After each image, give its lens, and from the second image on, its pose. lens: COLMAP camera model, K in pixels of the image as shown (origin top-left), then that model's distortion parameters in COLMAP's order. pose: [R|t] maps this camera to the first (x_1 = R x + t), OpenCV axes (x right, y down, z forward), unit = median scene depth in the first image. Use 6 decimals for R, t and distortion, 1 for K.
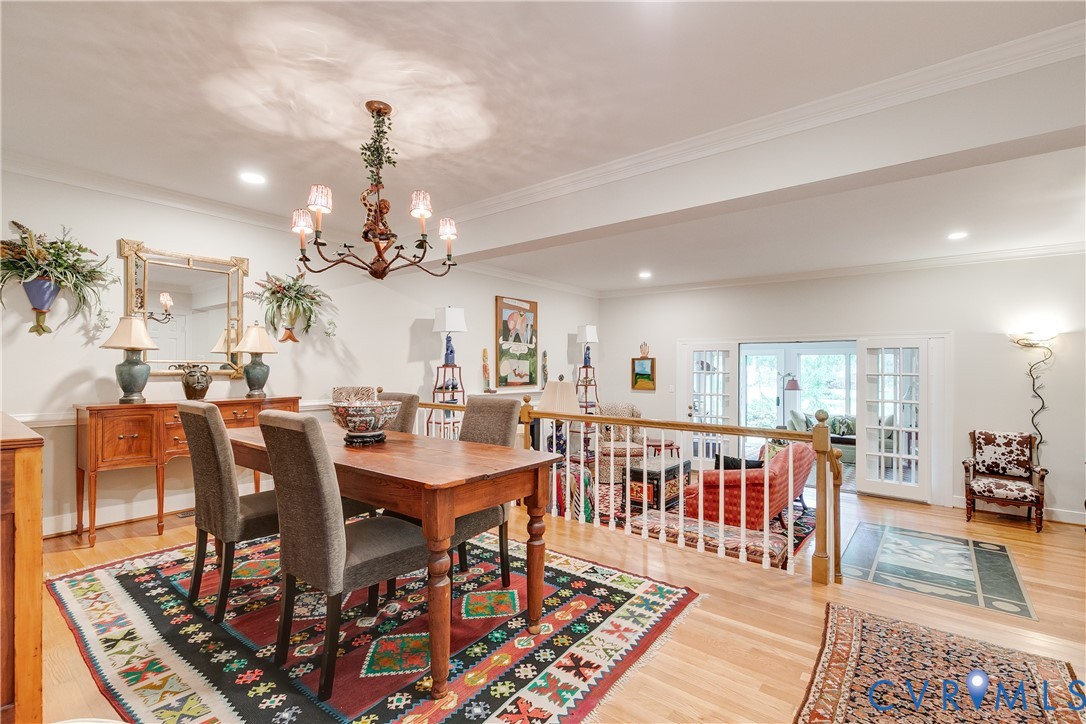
lens RADIAL K [[491.9, 0, 549.3], [0, 491.9, 367.5], [0, 0, 1]] dist [0.003058, 0.000078]
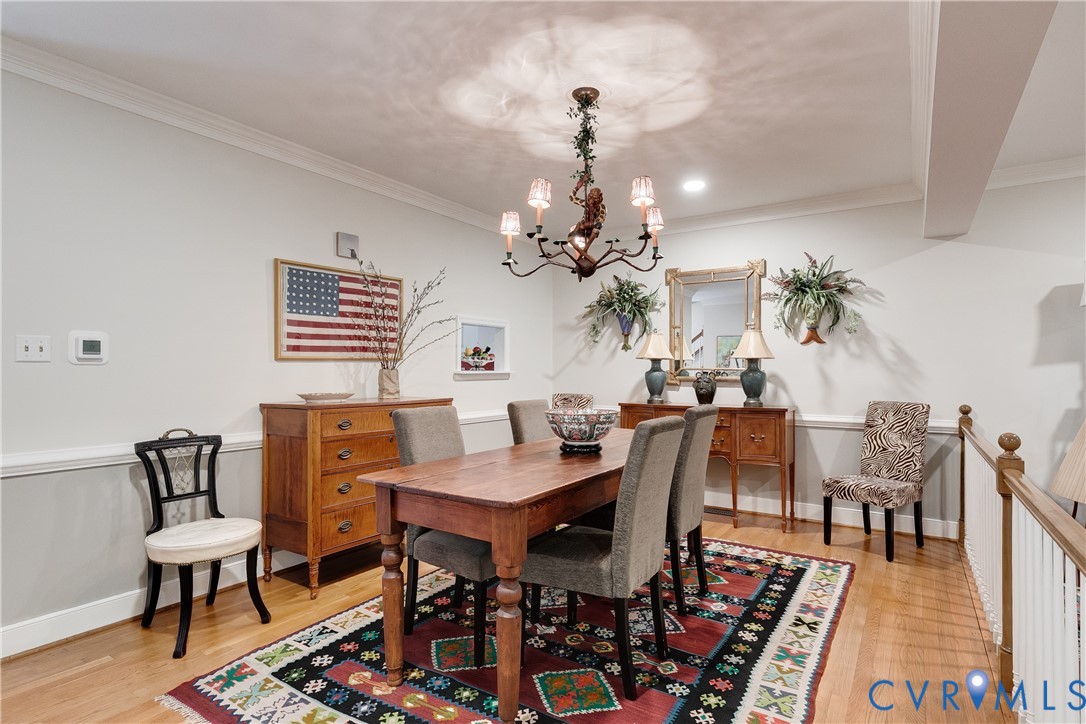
lens RADIAL K [[552.2, 0, 547.3], [0, 552.2, 365.9], [0, 0, 1]] dist [-0.004600, -0.000426]
pose [[0.071351, -0.016781, -0.997310, 0.391209], [-0.001373, 0.999856, -0.016922, 0.002366], [0.997450, 0.002577, 0.071318, 0.491735]]
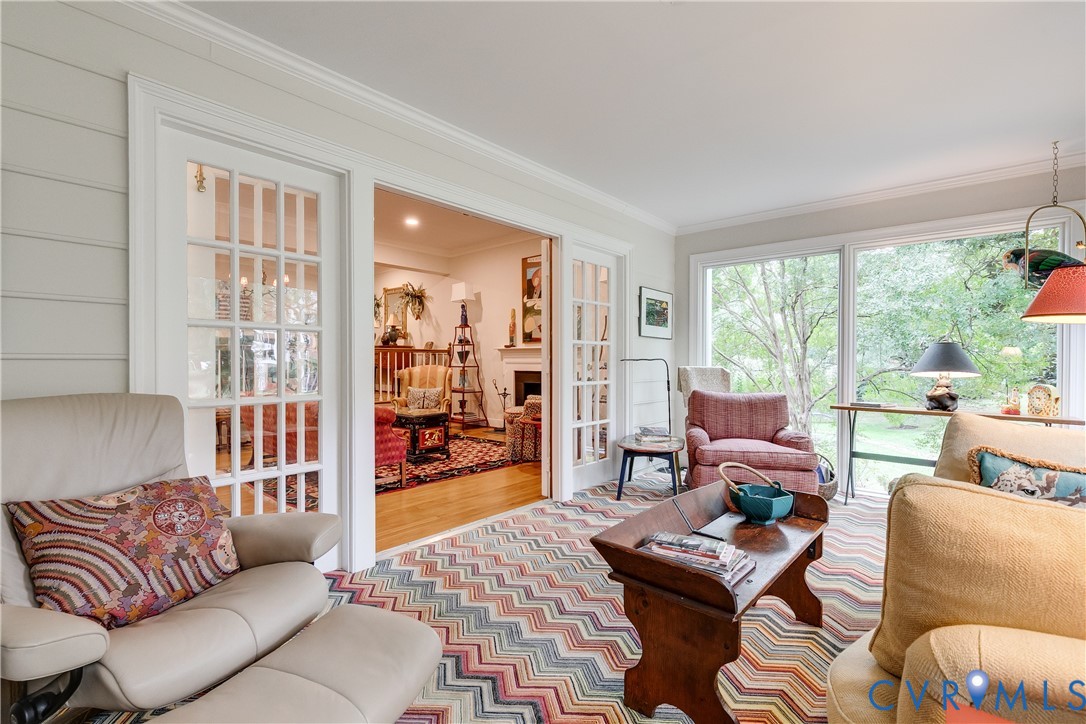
lens RADIAL K [[491.9, 0, 541.7], [0, 491.9, 361.7], [0, 0, 1]] dist [0.003058, 0.000078]
pose [[-0.076800, -0.001072, -0.997046, 1.449677], [-0.000501, 0.999999, -0.001037, 0.122323], [0.997046, 0.000420, -0.076800, 1.693125]]
